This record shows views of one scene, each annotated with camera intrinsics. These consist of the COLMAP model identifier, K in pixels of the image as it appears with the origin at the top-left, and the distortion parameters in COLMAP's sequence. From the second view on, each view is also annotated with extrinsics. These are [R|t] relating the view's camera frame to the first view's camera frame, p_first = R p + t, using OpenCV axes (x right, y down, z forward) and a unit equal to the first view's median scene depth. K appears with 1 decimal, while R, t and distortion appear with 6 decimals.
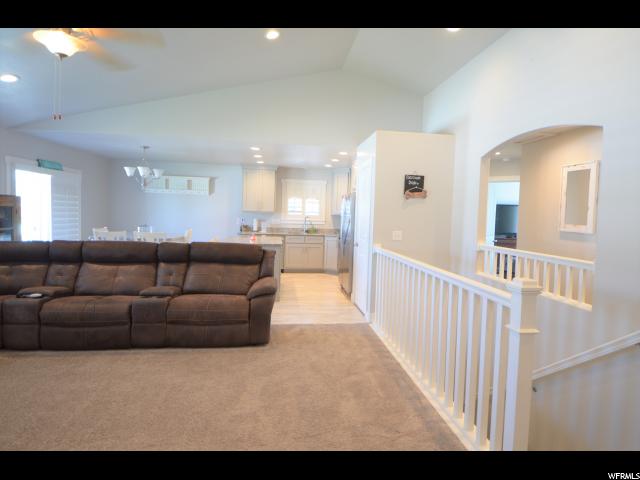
lens RADIAL K [[364.4, 0, 321.0], [0, 364.4, 226.2], [0, 0, 1]] dist [-0.001764, -0.002209]
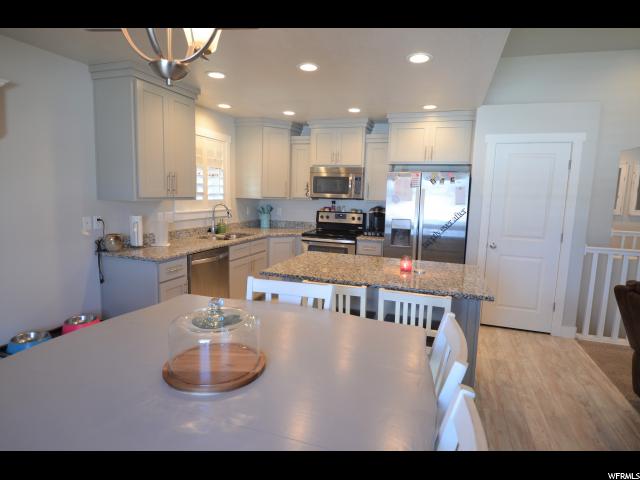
lens RADIAL K [[358.7, 0, 320.0], [0, 358.7, 240.0], [0, 0, 1]] dist [0.002115, 0.000196]
pose [[0.427079, -0.138870, 0.893487, -0.820119], [0.020305, 0.989360, 0.144066, -0.084996], [-0.903986, -0.043386, 0.425355, 1.193569]]
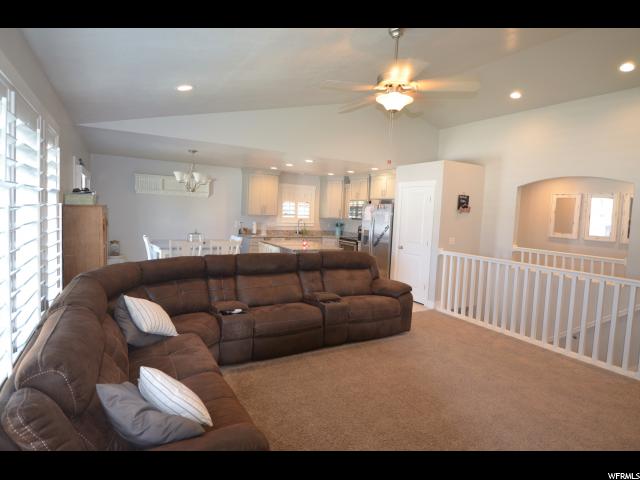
lens RADIAL K [[362.3, 0, 319.3], [0, 362.3, 234.3], [0, 0, 1]] dist [0.003492, -0.028465]
pose [[0.925365, -0.014497, 0.378801, -0.728895], [-0.002275, 0.999038, 0.043791, -0.054834], [-0.379071, -0.041385, 0.924442, -0.023894]]
